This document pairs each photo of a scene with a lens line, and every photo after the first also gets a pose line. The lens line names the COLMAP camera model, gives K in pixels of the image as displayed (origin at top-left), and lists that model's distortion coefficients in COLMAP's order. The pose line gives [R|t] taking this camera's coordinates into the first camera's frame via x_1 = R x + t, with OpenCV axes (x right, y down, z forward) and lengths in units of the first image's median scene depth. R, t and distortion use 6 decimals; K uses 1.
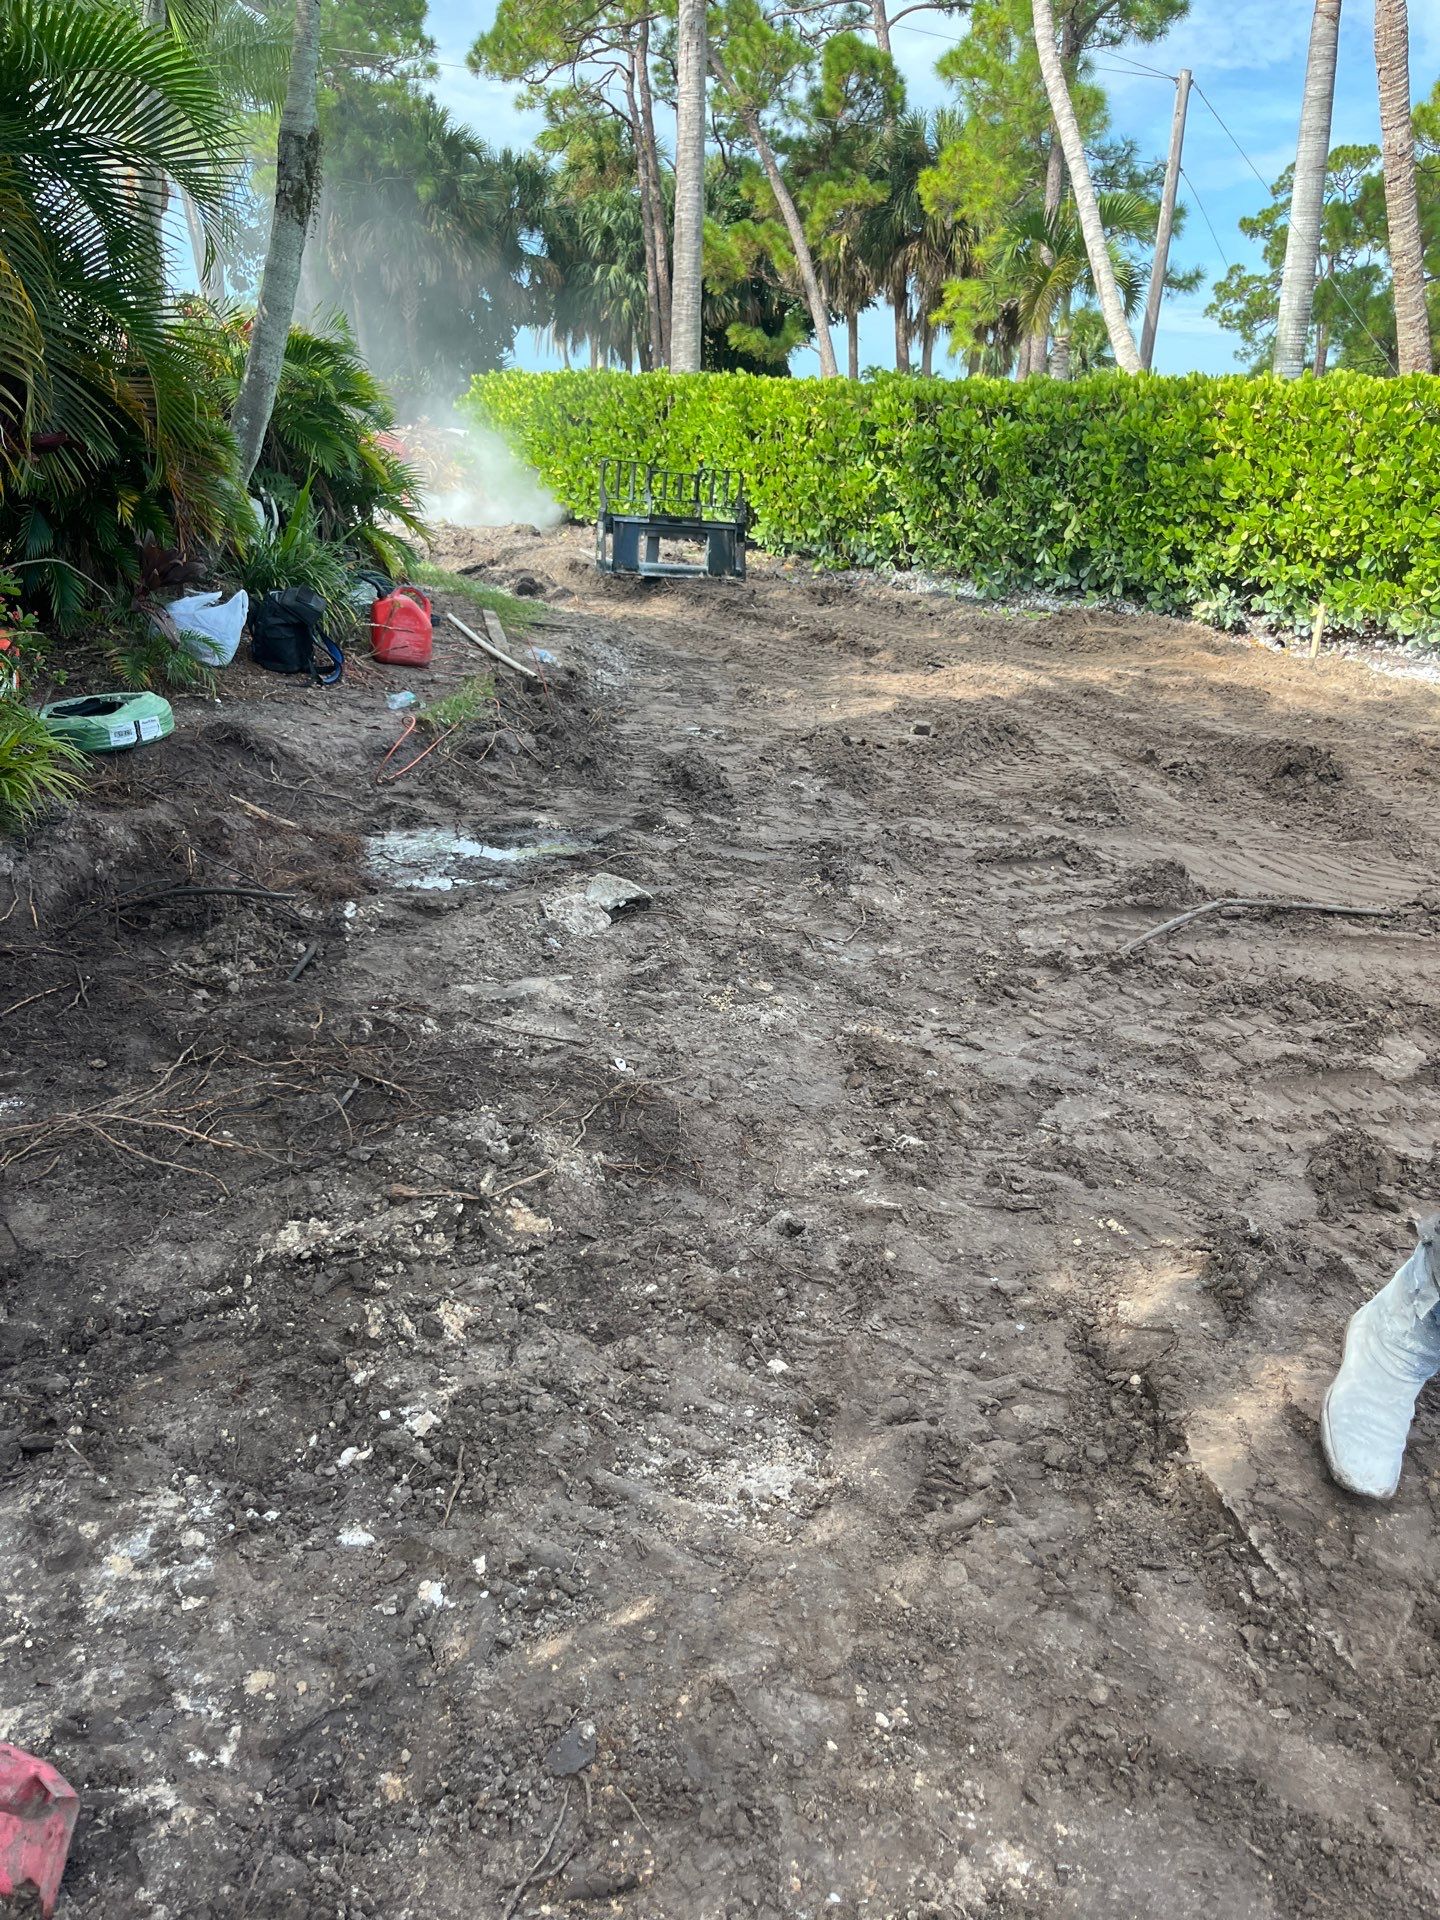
lens RADIAL K [[1448.4, 0, 720.7], [0, 1448.4, 885.1], [0, 0, 1]] dist [0.059858, -0.086915]
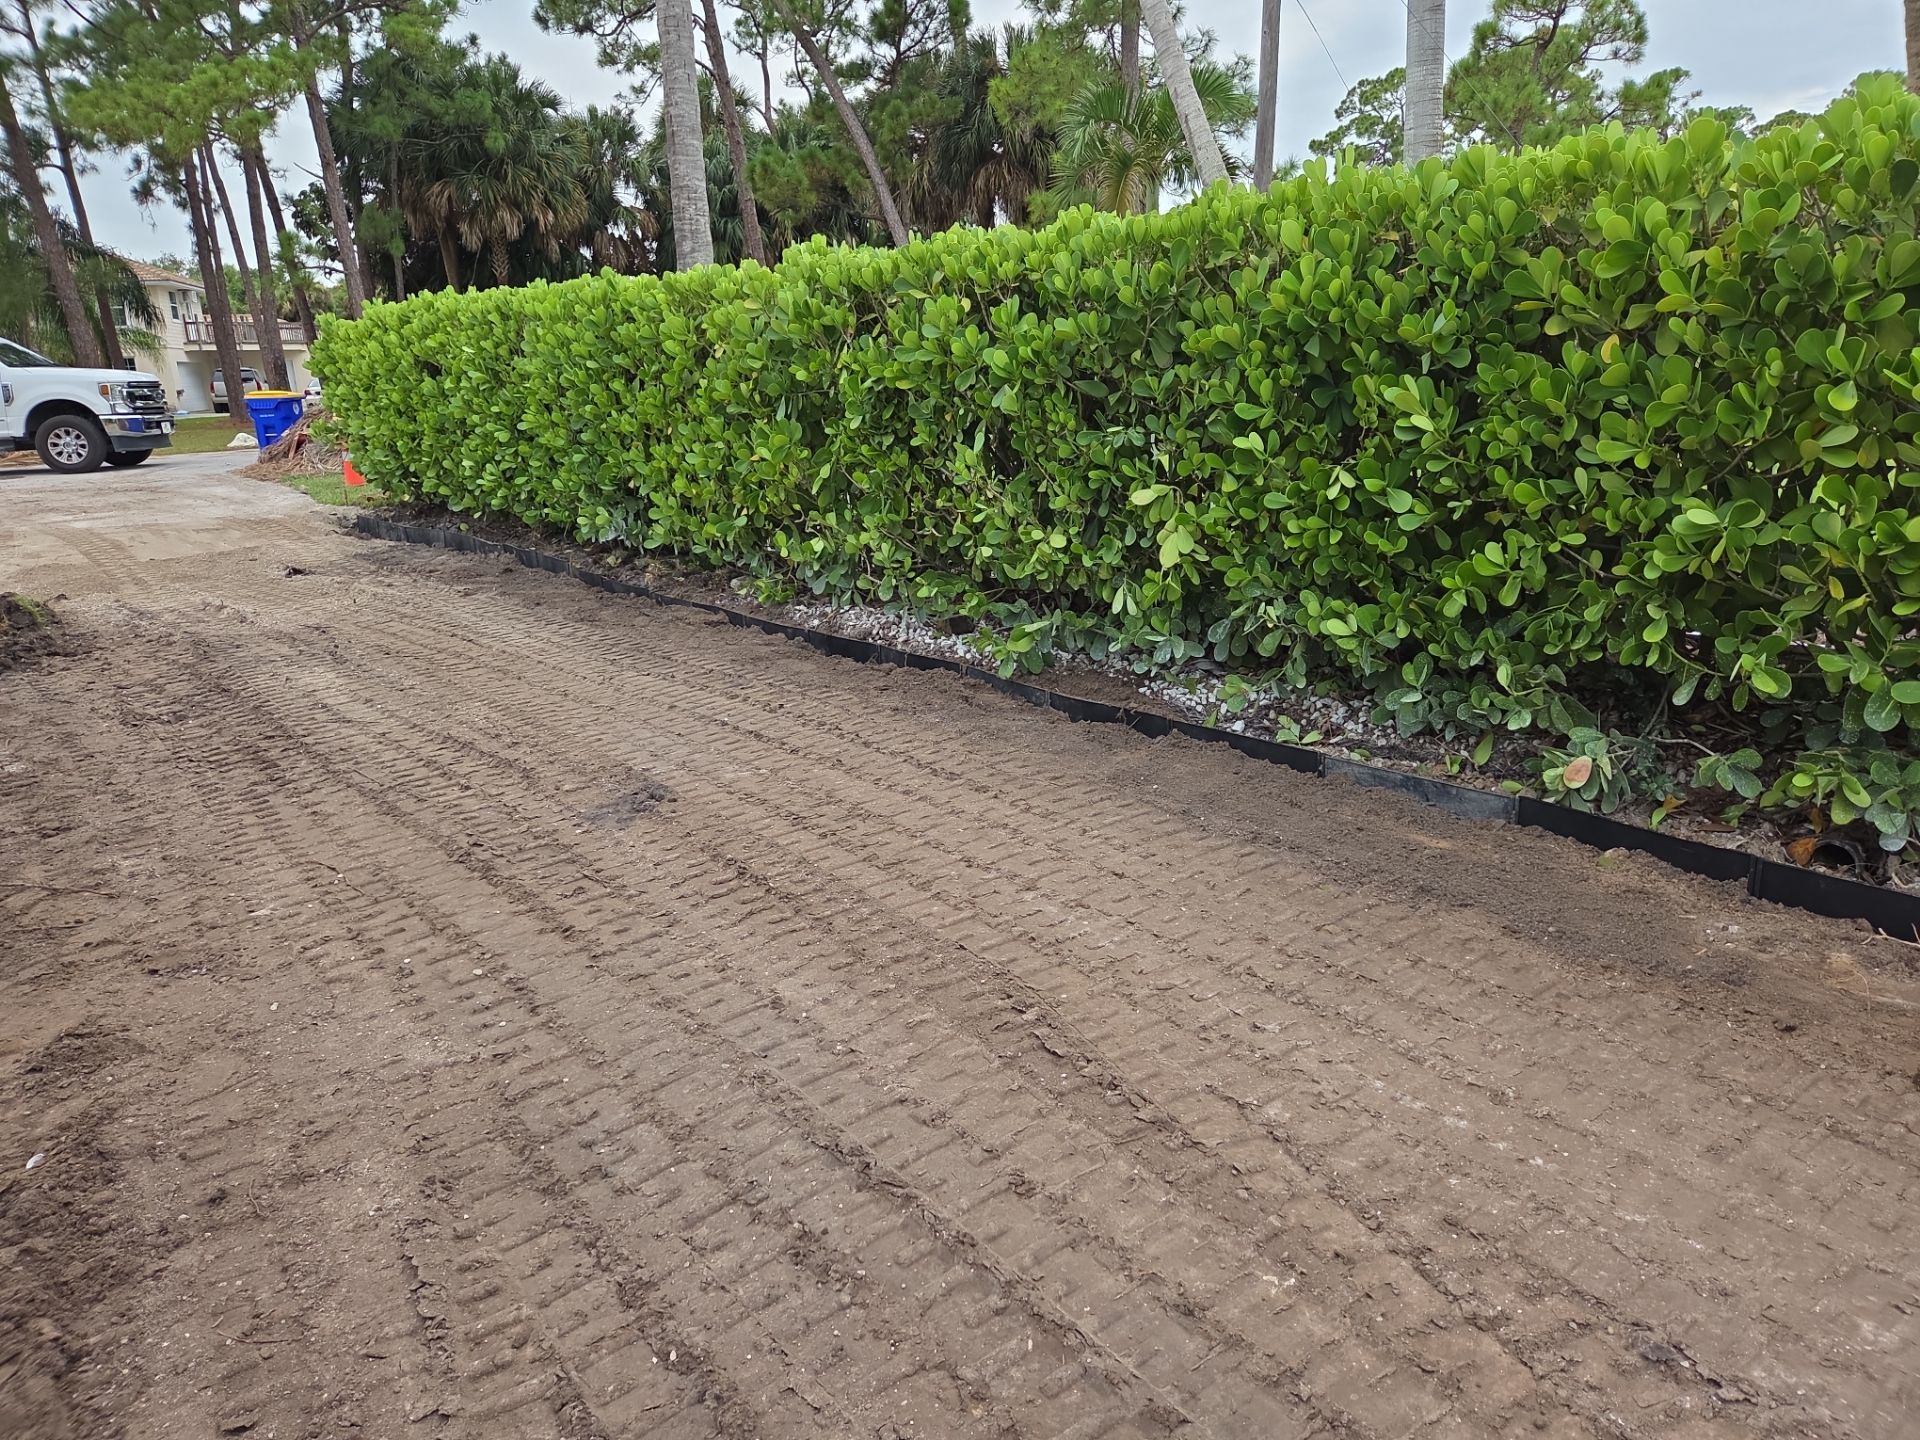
lens RADIAL K [[1267.7, 0, 971.0], [0, 1267.7, 702.0], [0, 0, 1]] dist [0.001243, 0.000938]
pose [[0.995172, -0.085118, 0.048862, 0.148633], [0.086999, 0.995493, -0.037745, -0.178803], [-0.045429, 0.041814, 0.998092, 0.593406]]
